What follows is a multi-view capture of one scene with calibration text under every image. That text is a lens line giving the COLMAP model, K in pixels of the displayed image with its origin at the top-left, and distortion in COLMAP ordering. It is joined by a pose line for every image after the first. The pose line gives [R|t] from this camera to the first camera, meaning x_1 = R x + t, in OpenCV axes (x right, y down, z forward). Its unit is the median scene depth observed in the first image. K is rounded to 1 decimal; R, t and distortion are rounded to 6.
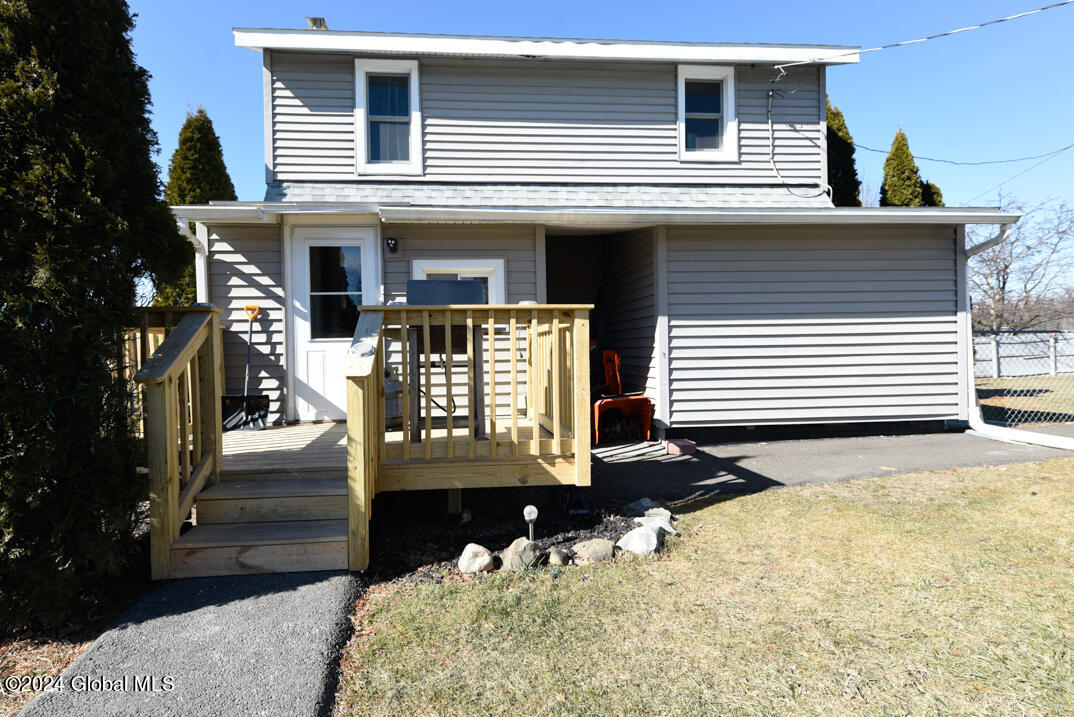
lens RADIAL K [[441.0, 0, 534.3], [0, 441.0, 357.5], [0, 0, 1]] dist [-0.002597, -0.000024]
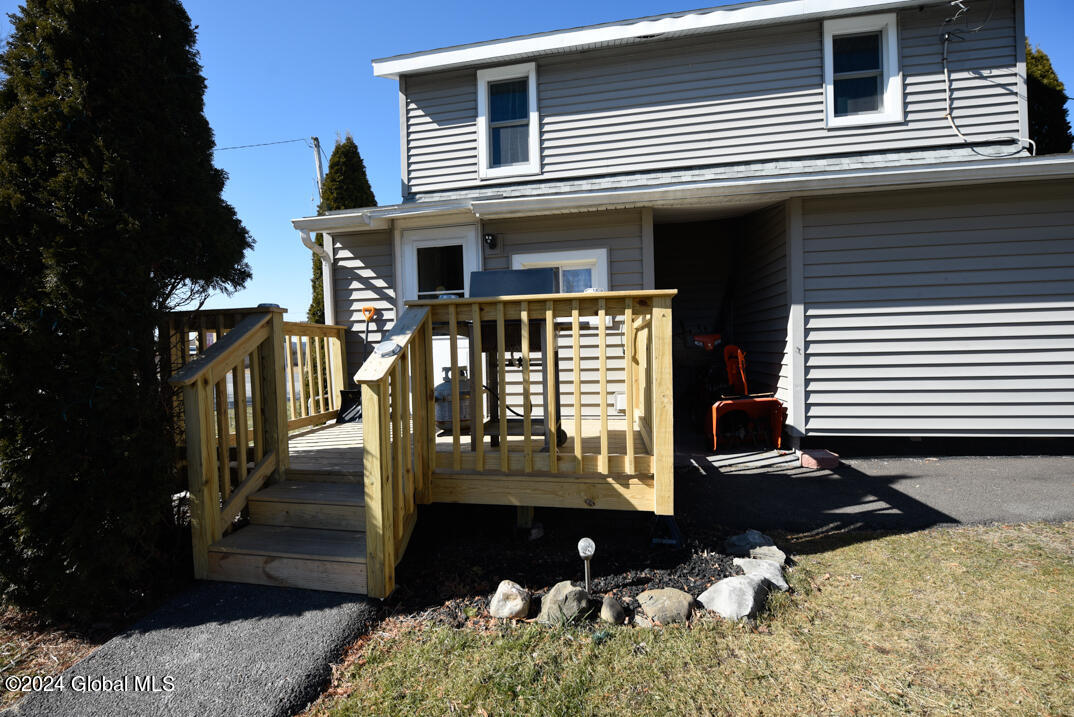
lens RADIAL K [[441.2, 0, 538.2], [0, 441.2, 363.2], [0, 0, 1]] dist [-0.024451, -0.000157]
pose [[0.964775, 0.002020, -0.263069, 0.062787], [0.003918, 0.999749, 0.022045, -0.003878], [0.263048, -0.022299, 0.964525, 0.104795]]
